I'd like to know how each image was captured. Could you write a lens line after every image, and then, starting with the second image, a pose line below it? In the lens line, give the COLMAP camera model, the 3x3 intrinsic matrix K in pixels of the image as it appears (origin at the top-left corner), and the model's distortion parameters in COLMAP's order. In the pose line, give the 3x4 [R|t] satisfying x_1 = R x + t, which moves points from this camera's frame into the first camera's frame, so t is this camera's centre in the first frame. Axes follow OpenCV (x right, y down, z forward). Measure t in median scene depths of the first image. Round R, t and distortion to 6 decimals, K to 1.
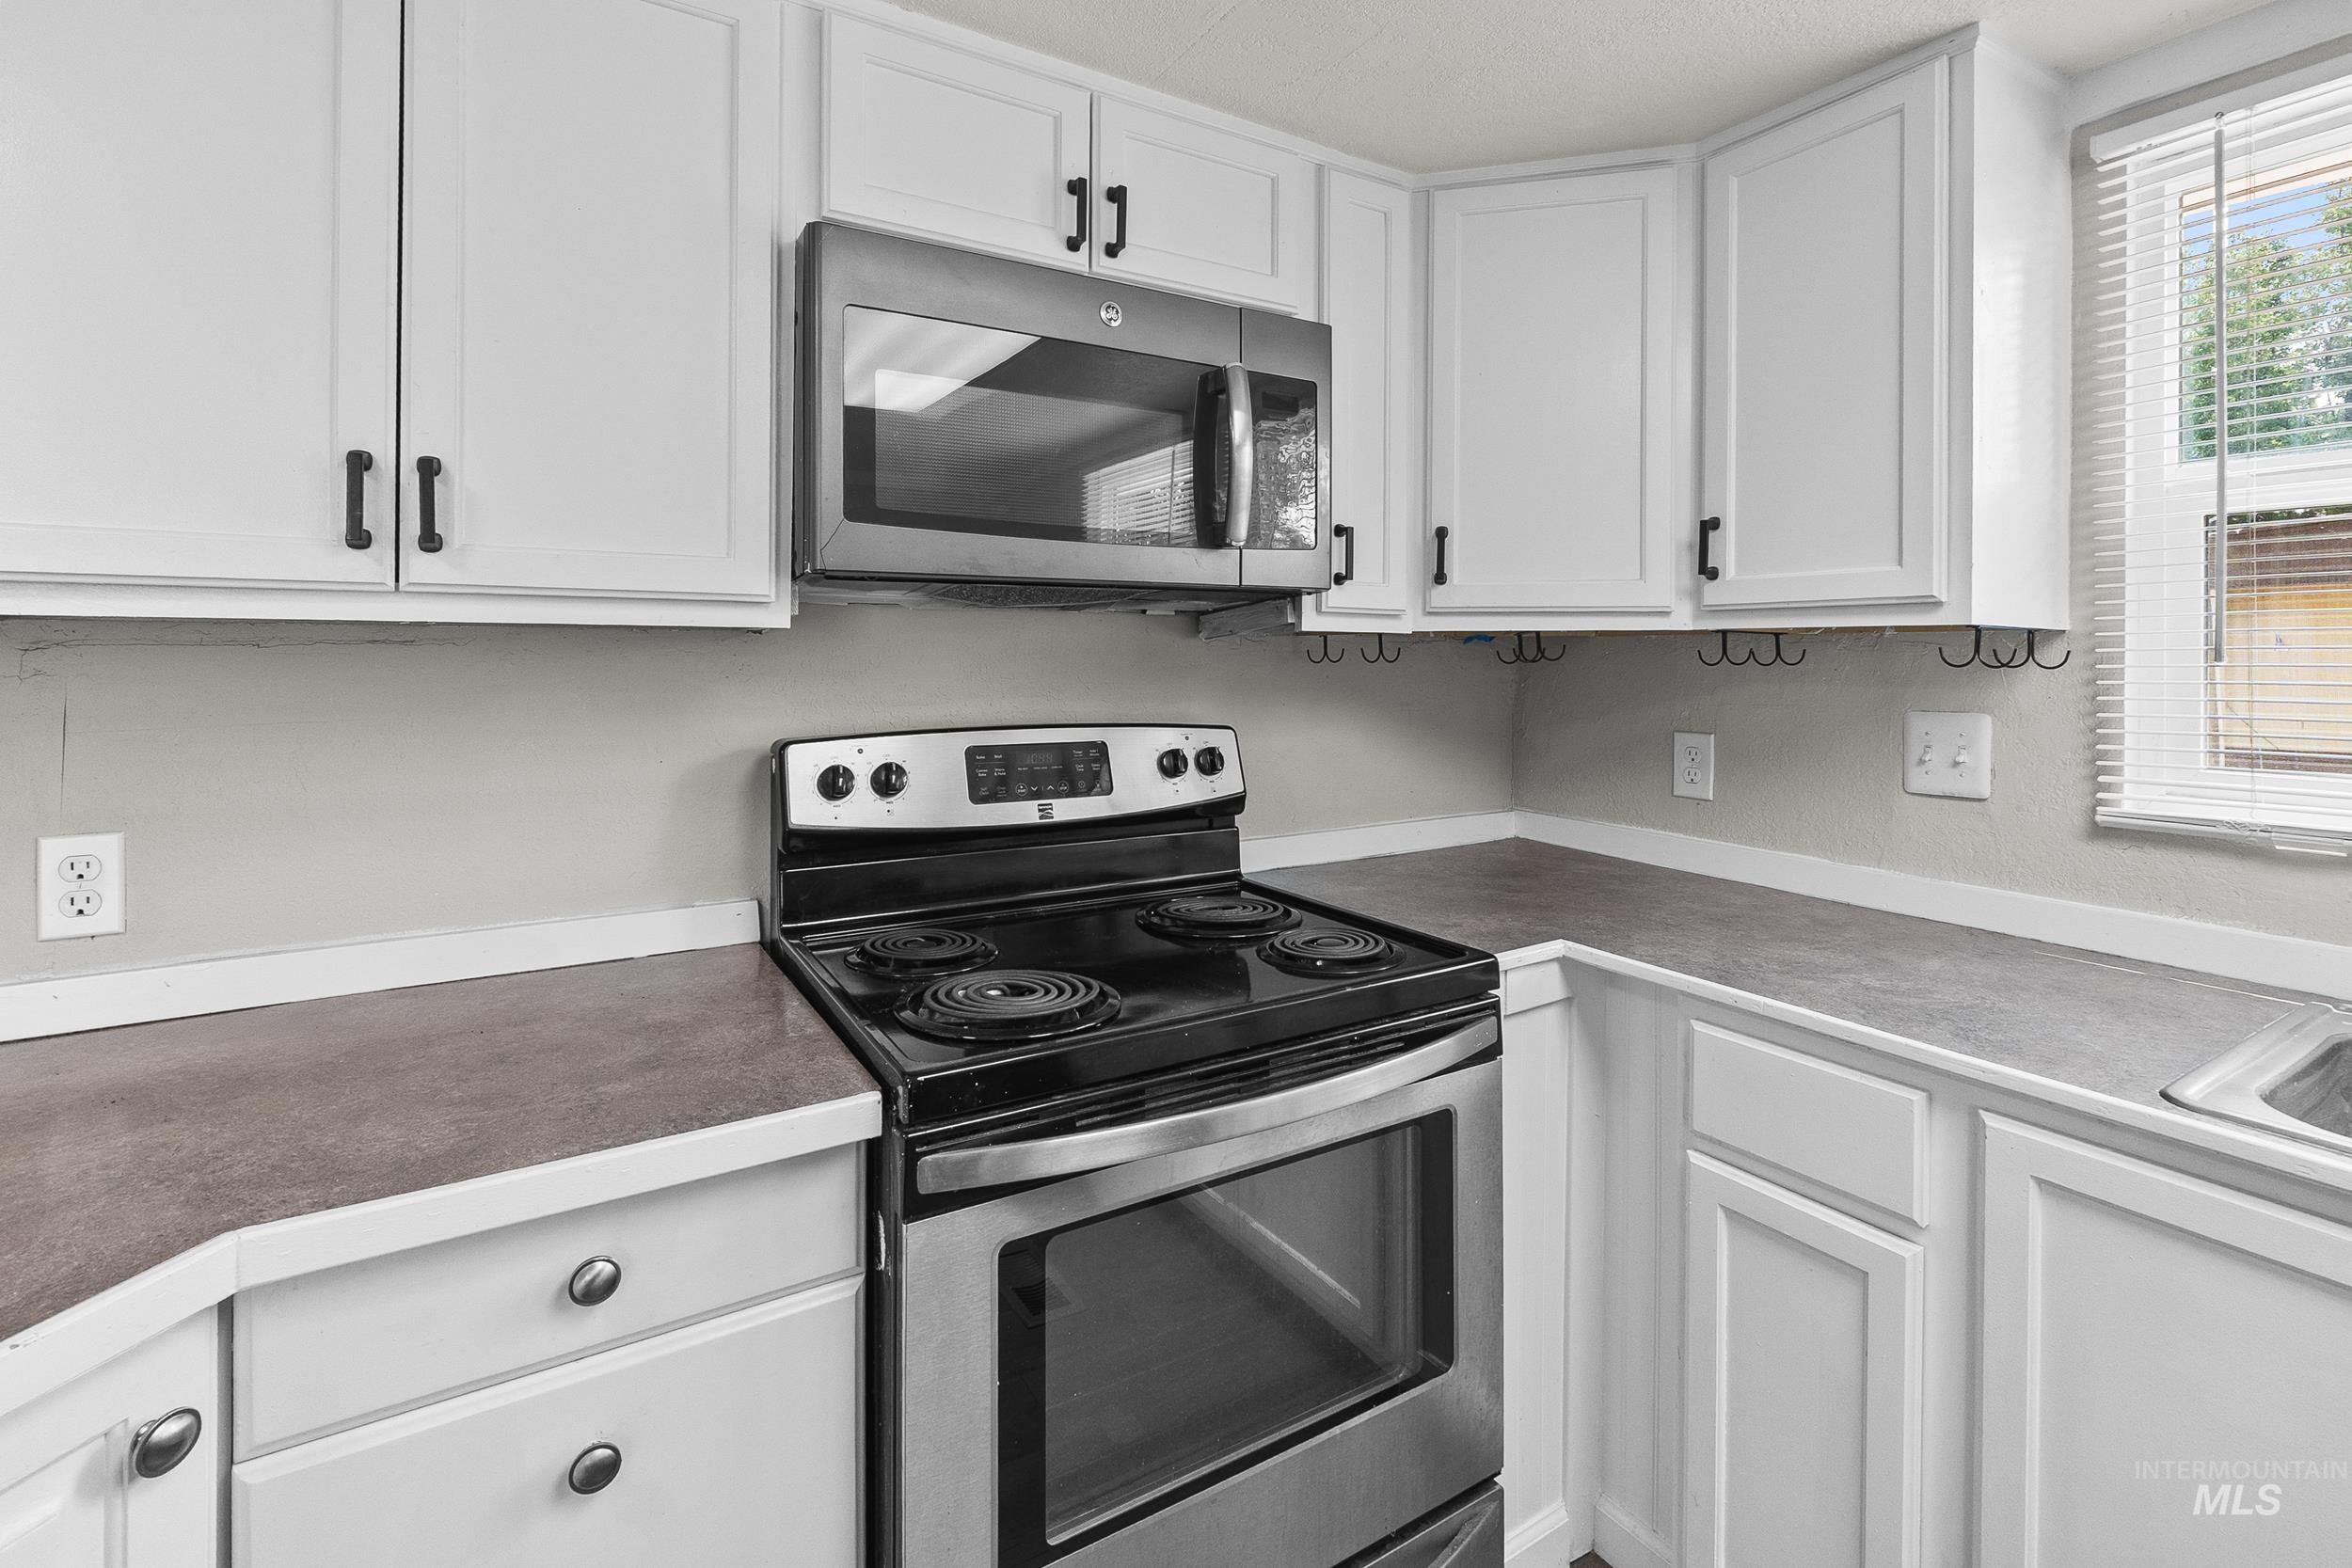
lens RADIAL K [[1039.1, 0, 1176.5], [0, 1039.1, 667.6], [0, 0, 1]] dist [-0.008250, -0.000243]
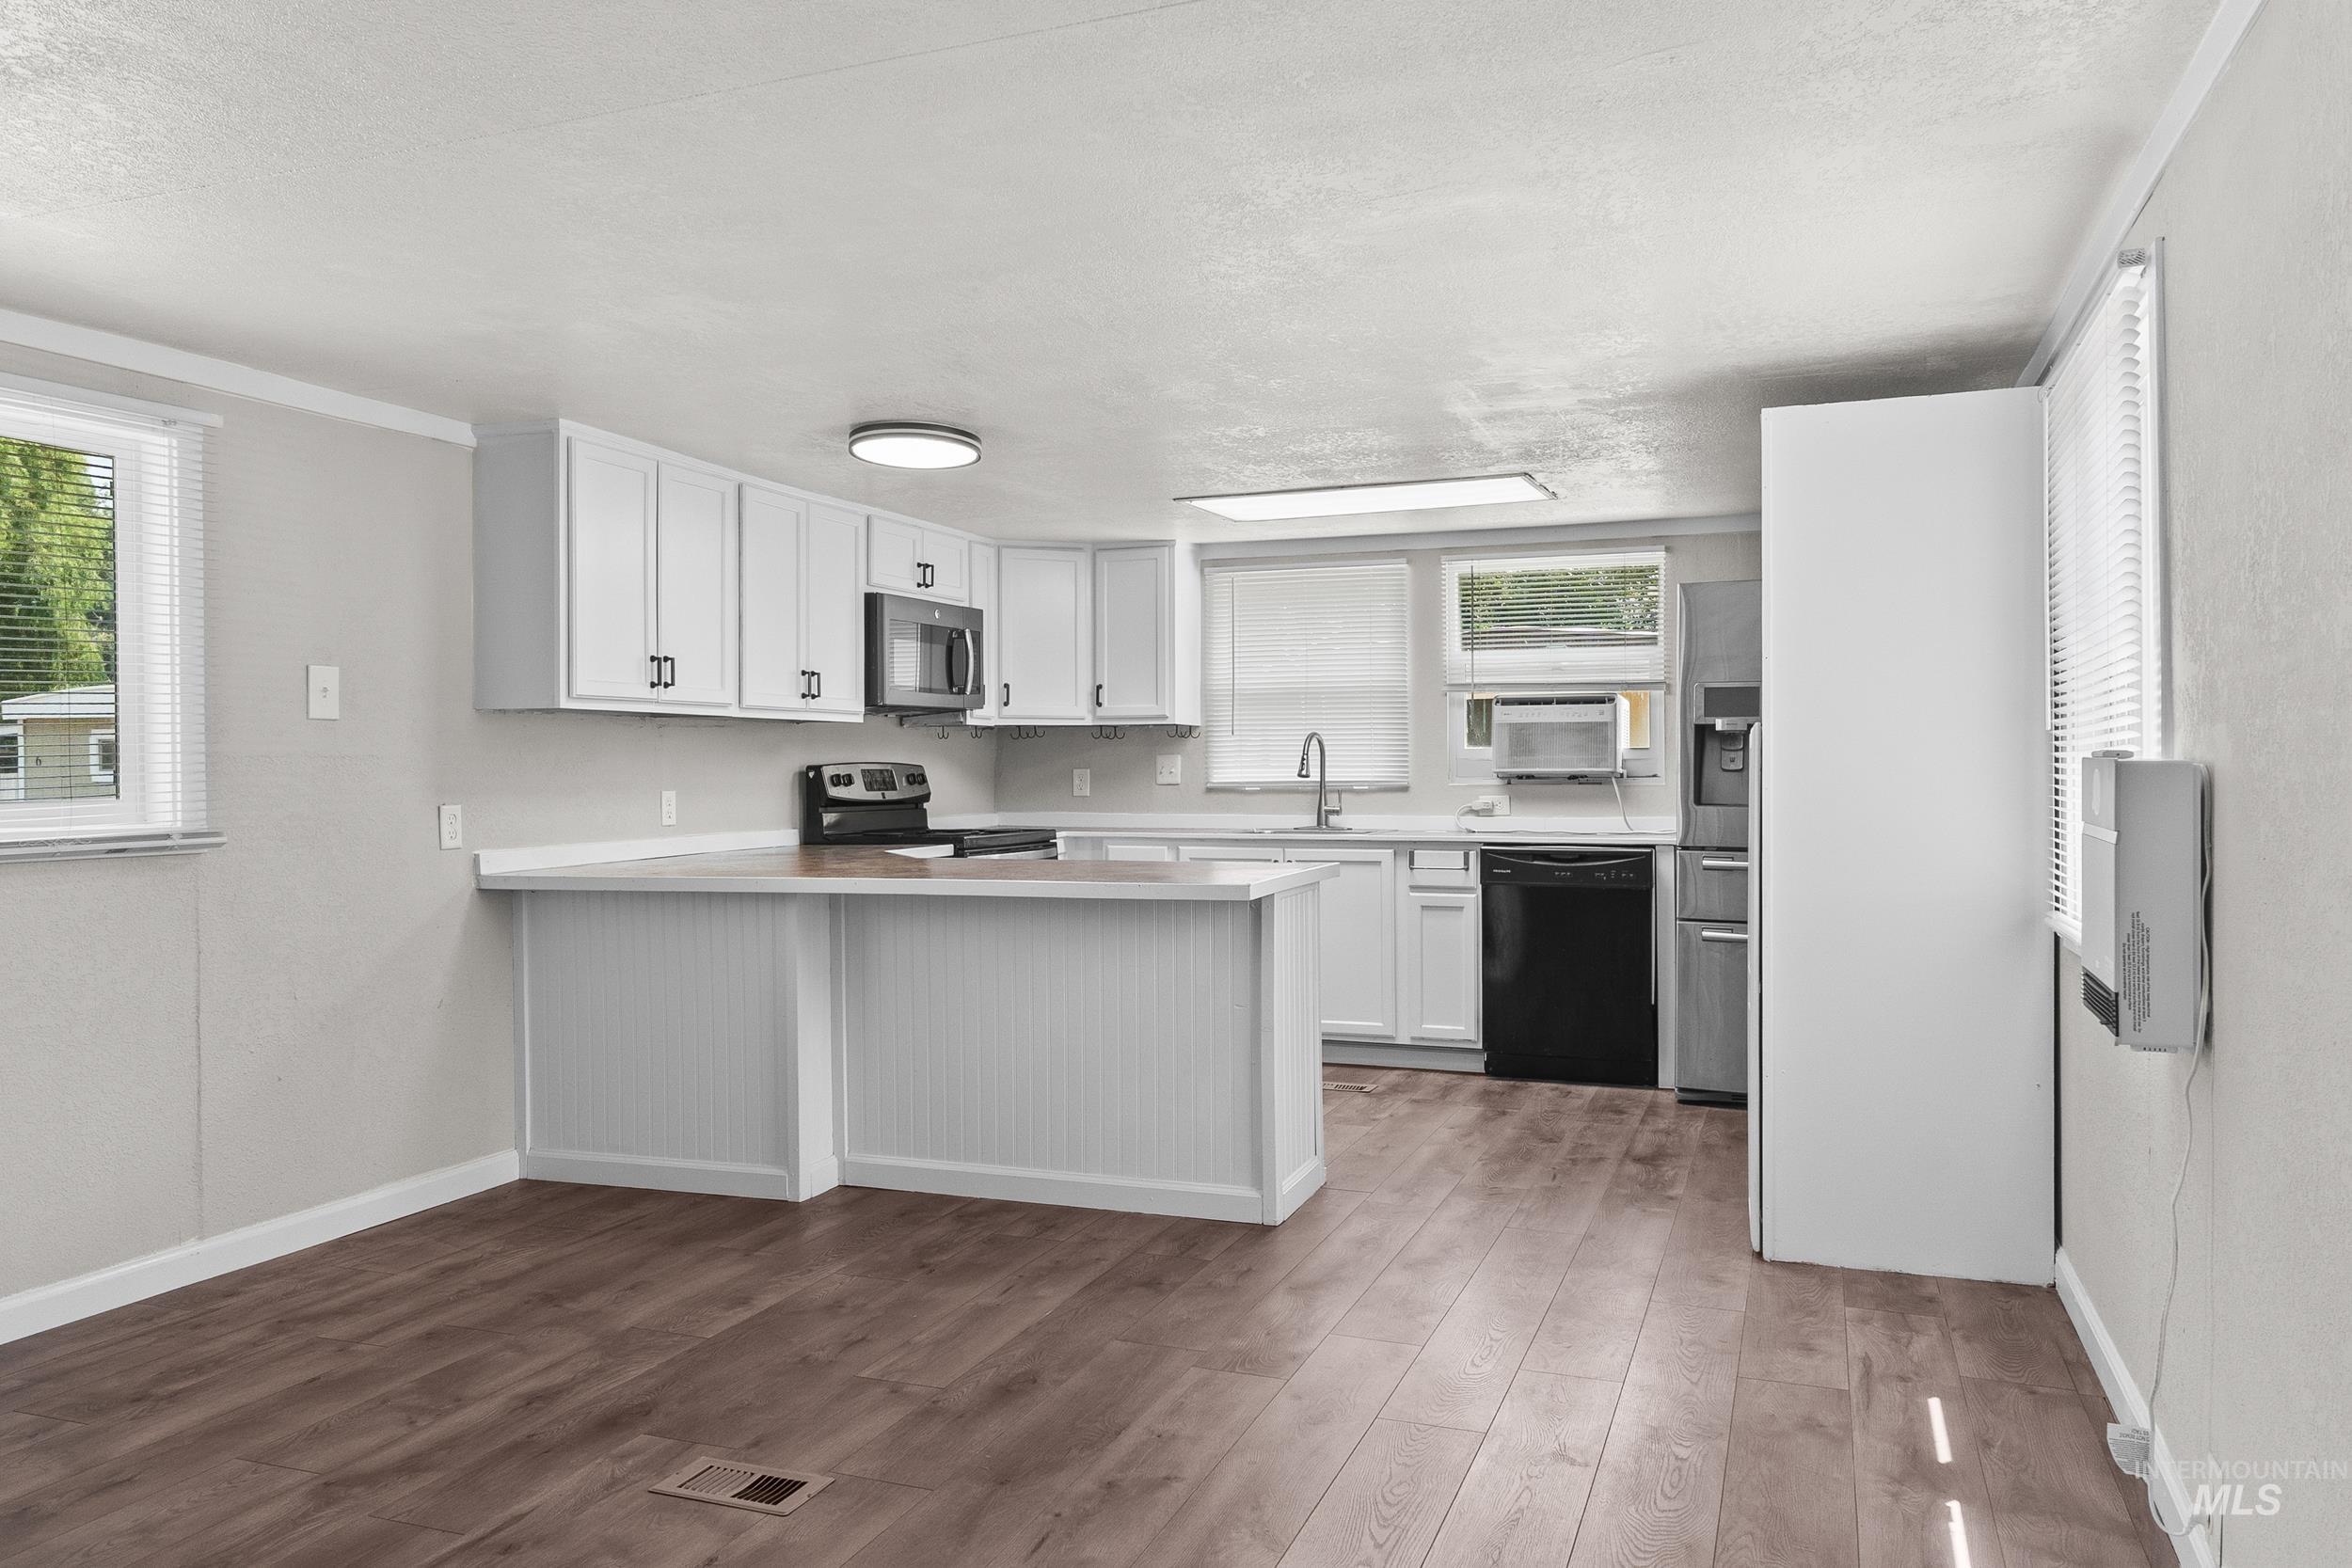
lens RADIAL K [[1639.1, 0, 1209.9], [0, 1639.1, 776.2], [0, 0, 1]] dist [-0.001232, 0.002269]
pose [[0.773065, -0.012822, 0.634197, -2.080585], [0.017094, 0.999854, -0.000622, 0.110413], [-0.634096, 0.011322, 0.773171, -2.627249]]
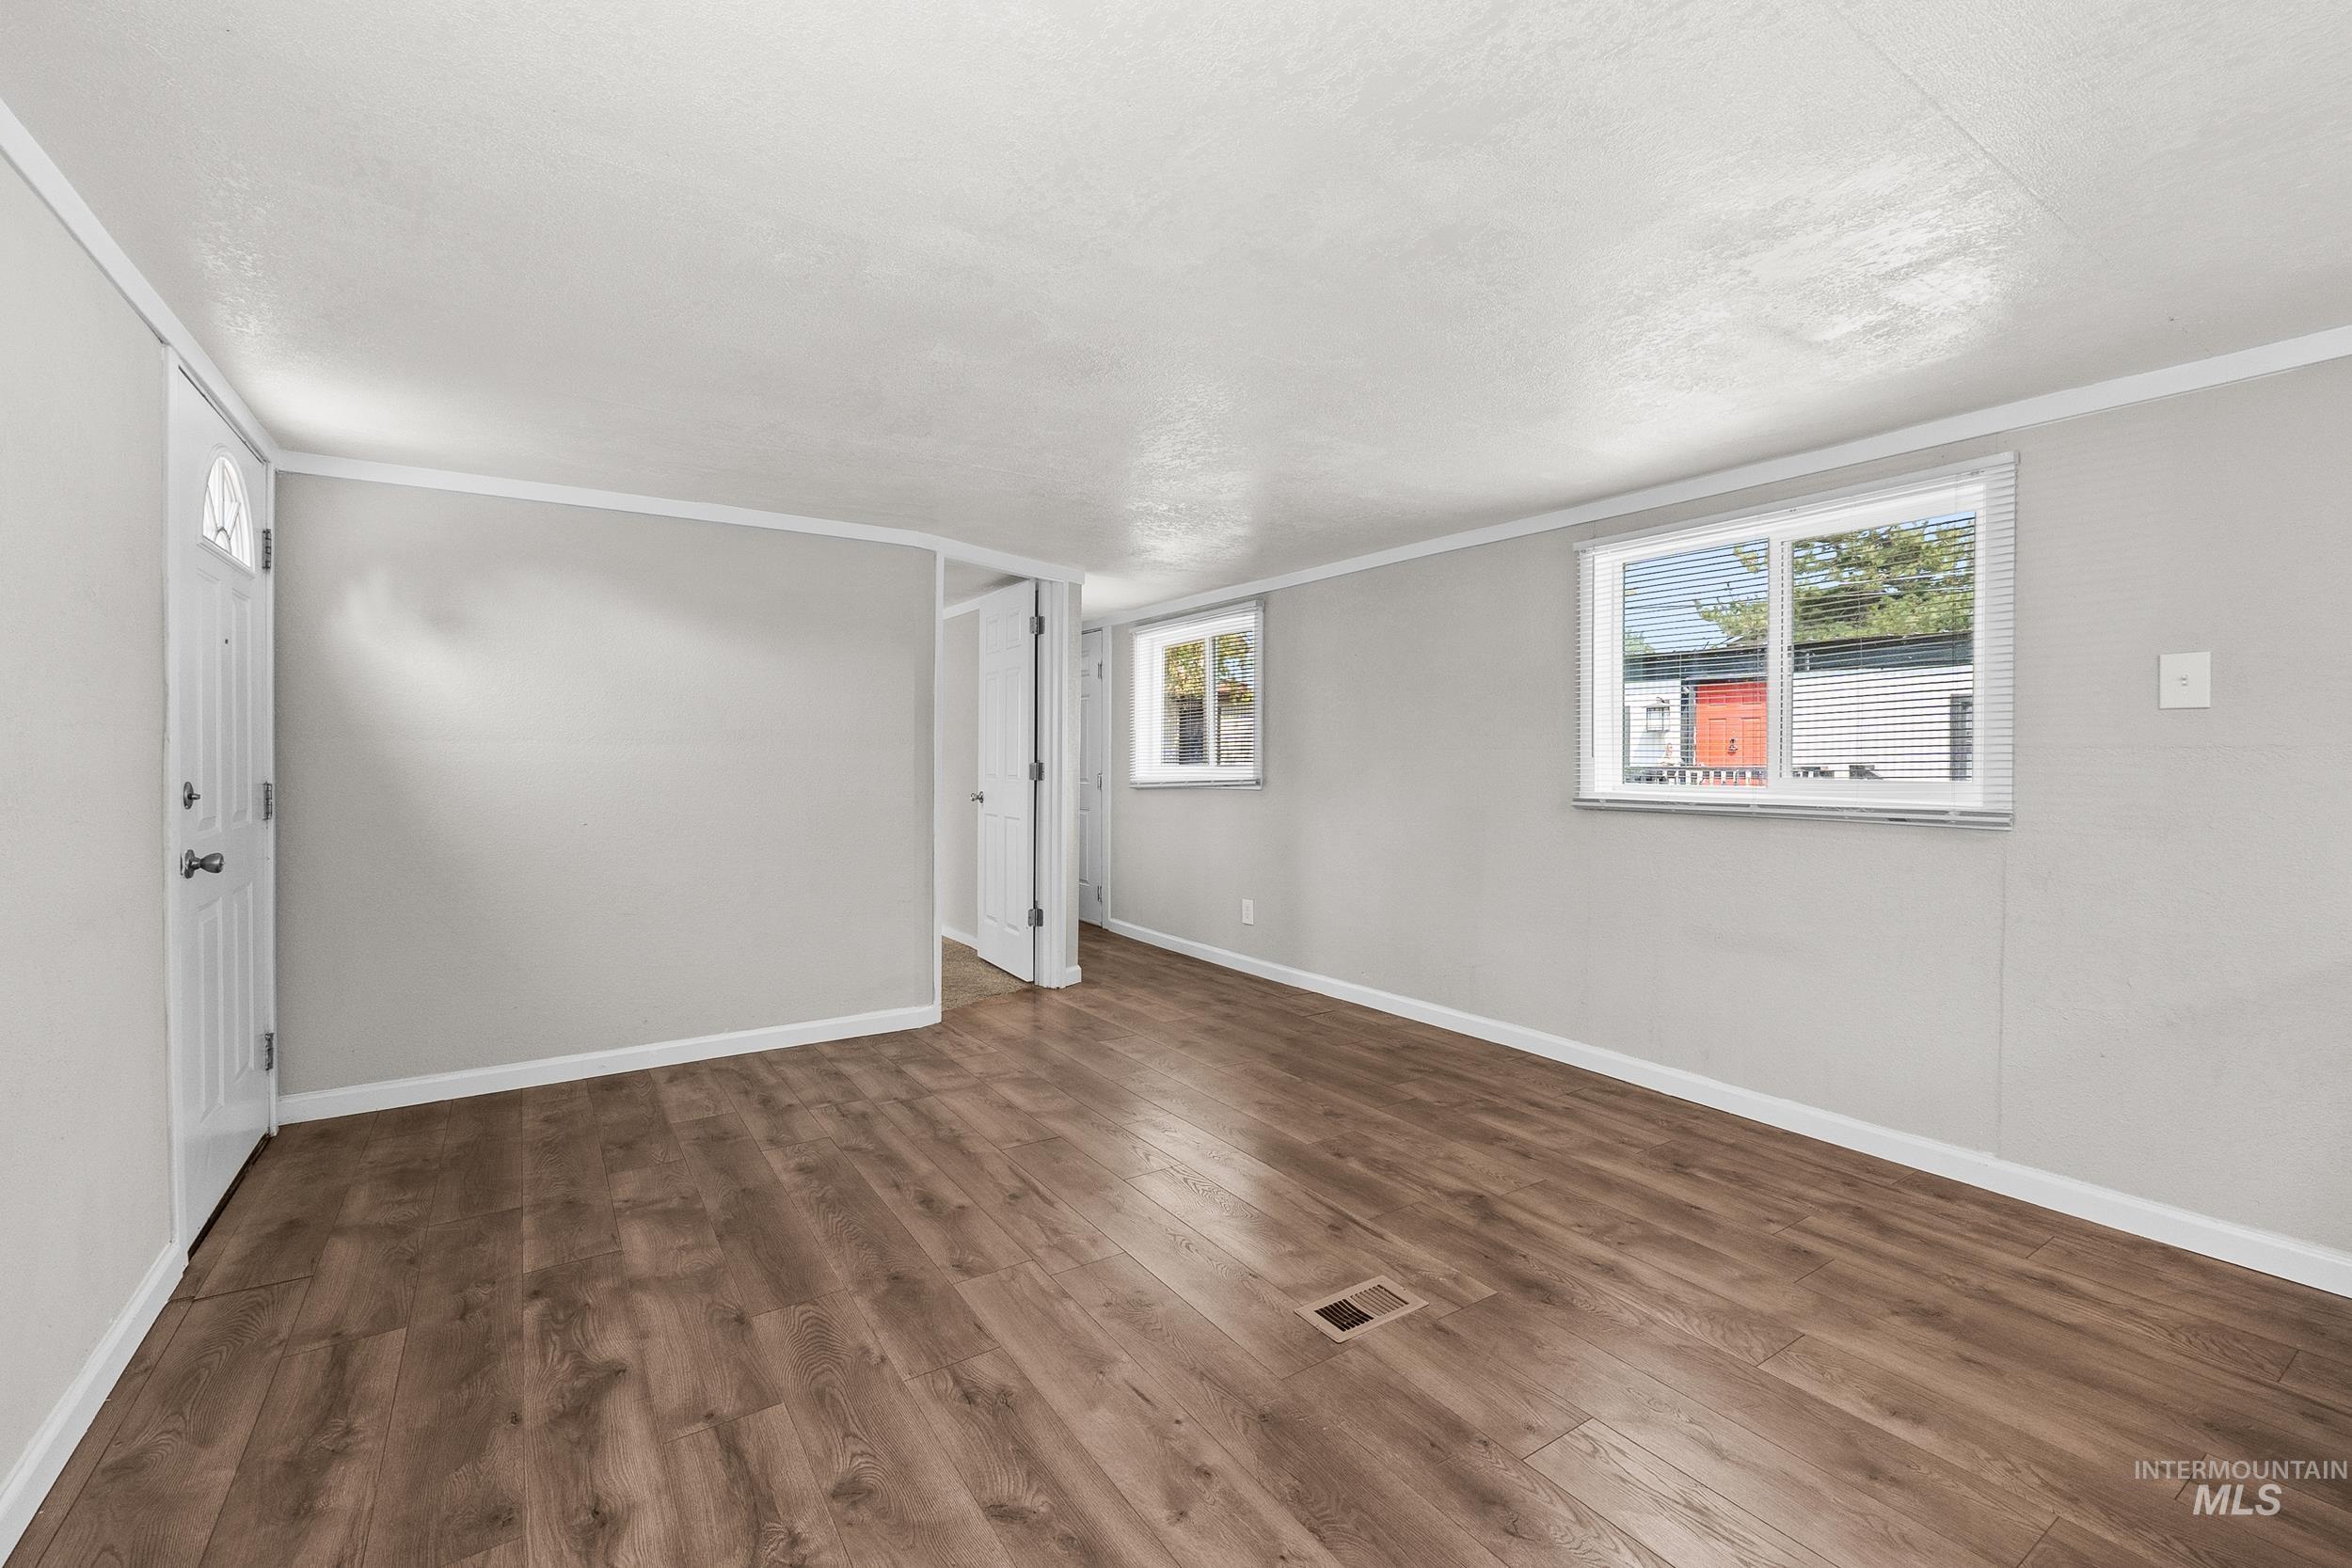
lens RADIAL K [[998.4, 0, 1172.6], [0, 998.4, 755.1], [0, 0, 1]] dist [-0.003709, -0.000263]
pose [[0.051108, -0.003497, -0.998687, -0.049148], [-0.015032, 0.999878, -0.004271, 0.096388], [0.998580, 0.015231, 0.051050, -1.336122]]
